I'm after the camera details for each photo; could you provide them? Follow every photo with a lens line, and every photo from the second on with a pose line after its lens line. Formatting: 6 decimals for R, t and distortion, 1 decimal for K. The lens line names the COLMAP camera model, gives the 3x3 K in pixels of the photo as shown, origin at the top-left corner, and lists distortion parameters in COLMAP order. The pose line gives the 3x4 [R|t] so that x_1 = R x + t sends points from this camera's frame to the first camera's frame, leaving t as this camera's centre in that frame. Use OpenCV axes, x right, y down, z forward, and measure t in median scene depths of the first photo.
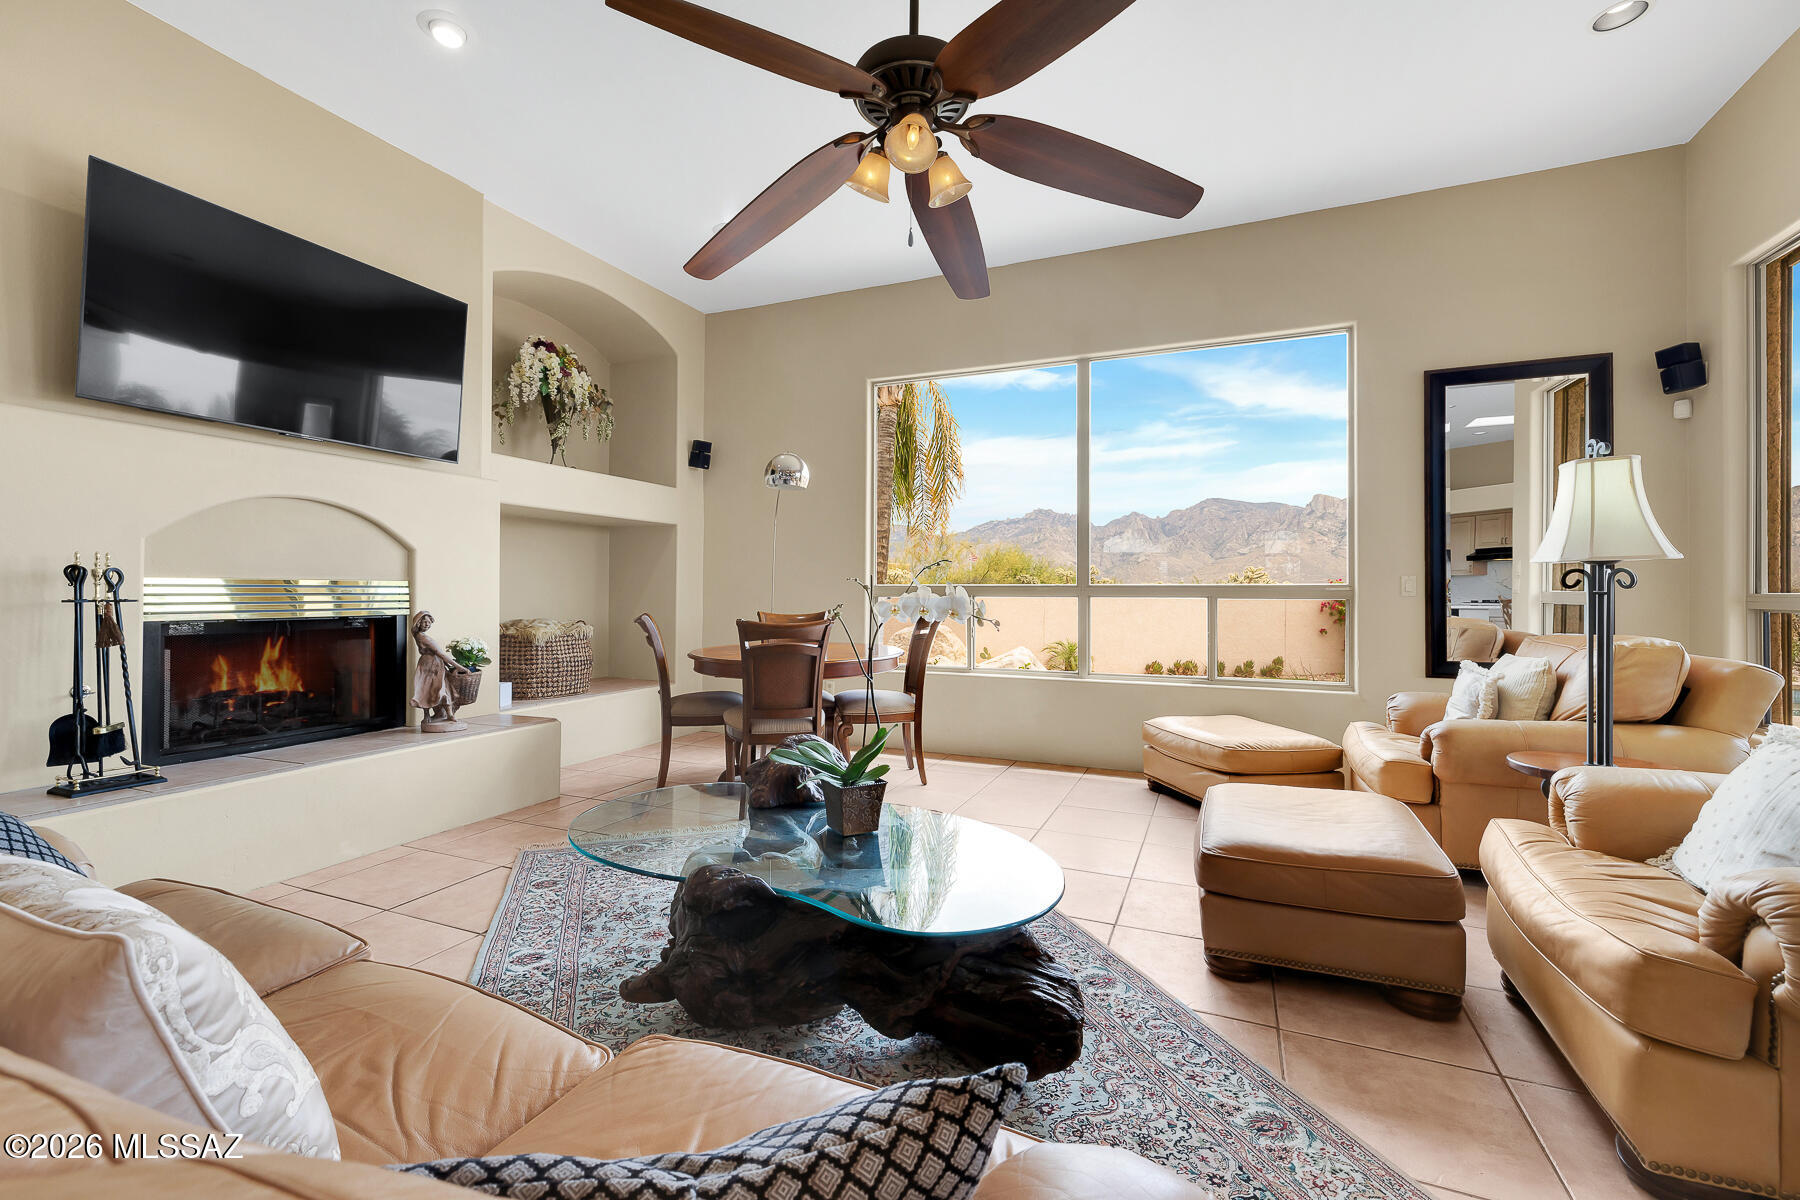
lens RADIAL K [[763.8, 0, 900.0], [0, 763.8, 600.0], [0, 0, 1]] dist [-0.000753, -0.000116]
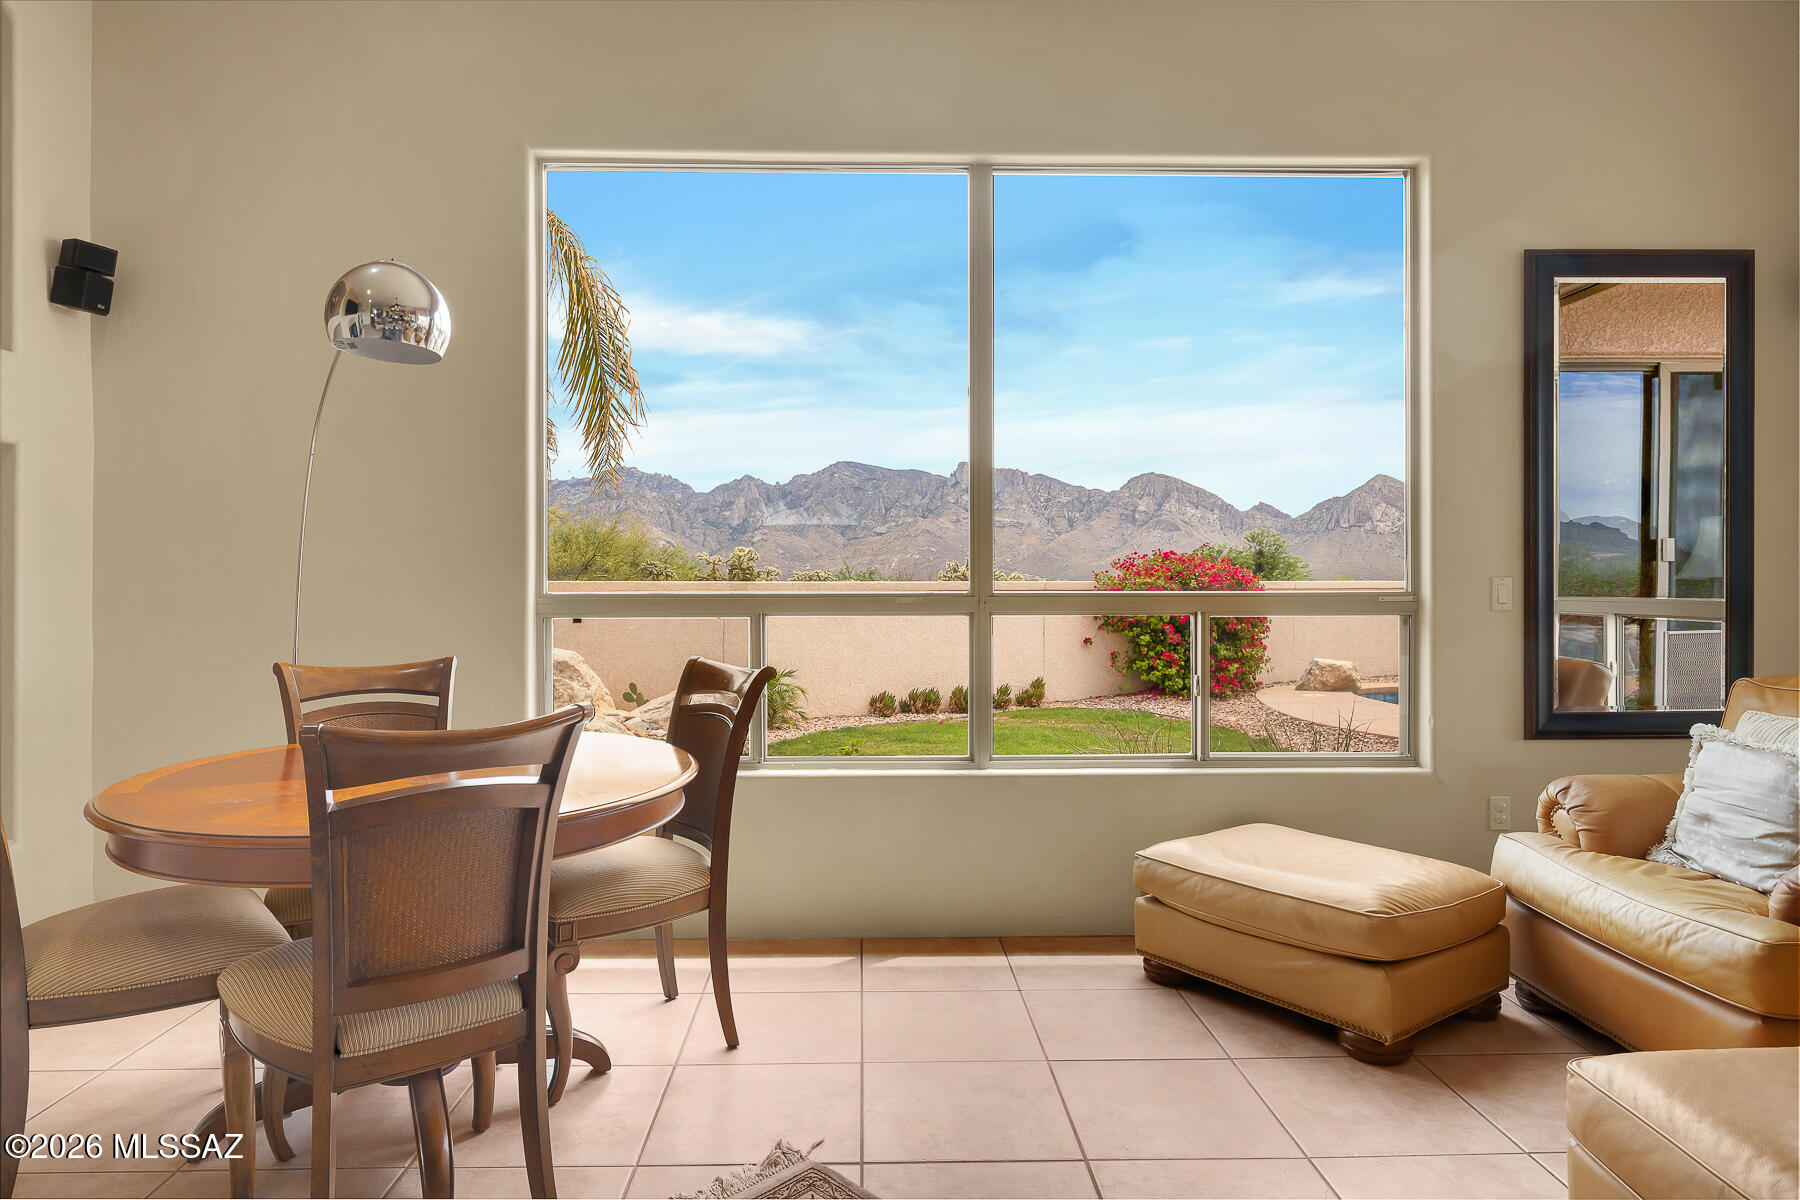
lens RADIAL K [[1060.6, 0, 888.6], [0, 1060.6, 588.8], [0, 0, 1]] dist [-0.003440, -0.000875]
pose [[0.908654, -0.007517, 0.417482, -0.141446], [0.009587, 0.999950, -0.002862, -0.022747], [-0.417439, 0.006603, 0.908681, 0.400562]]
